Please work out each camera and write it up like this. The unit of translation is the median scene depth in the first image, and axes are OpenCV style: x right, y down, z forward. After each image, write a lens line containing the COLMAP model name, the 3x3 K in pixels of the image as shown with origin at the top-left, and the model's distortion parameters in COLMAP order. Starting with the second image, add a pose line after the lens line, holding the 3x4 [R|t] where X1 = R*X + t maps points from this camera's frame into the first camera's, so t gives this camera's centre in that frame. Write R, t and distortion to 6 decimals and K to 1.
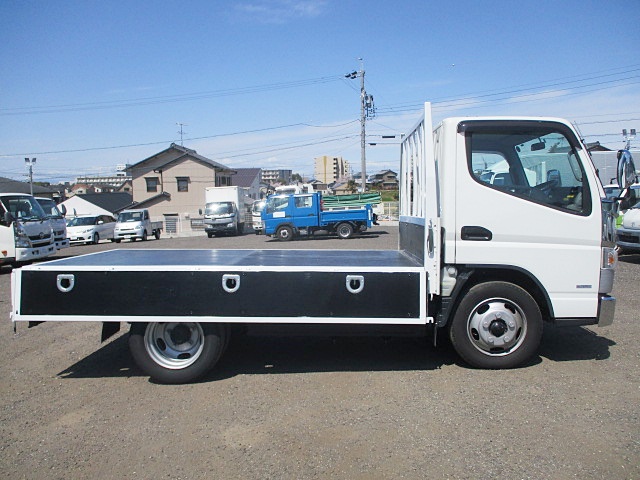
lens RADIAL K [[532.8, 0, 324.5], [0, 532.8, 242.3], [0, 0, 1]] dist [-0.042229, 0.019615]
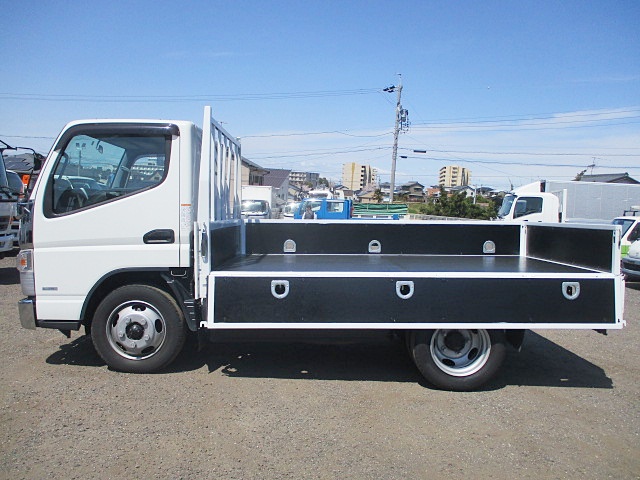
lens RADIAL K [[532.8, 0, 324.5], [0, 532.8, 242.3], [0, 0, 1]] dist [-0.042229, 0.019615]
pose [[0.995188, 0.089905, -0.038968, -0.016045], [-0.090273, 0.995887, -0.007790, 0.005919], [0.038107, 0.011270, 0.999210, -0.080019]]
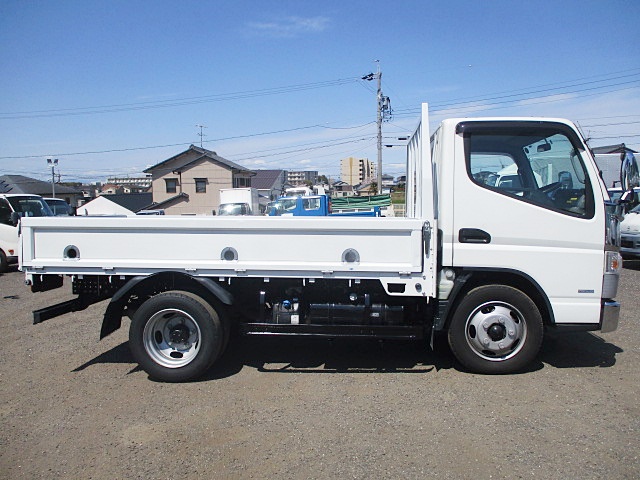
lens RADIAL K [[532.2, 0, 326.6], [0, 532.2, 239.6], [0, 0, 1]] dist [-0.025314, -0.005698]
pose [[0.998881, 0.007635, -0.046680, 0.046424], [-0.007984, 0.999942, -0.007285, -0.000831], [0.046622, 0.007649, 0.998883, -0.000619]]
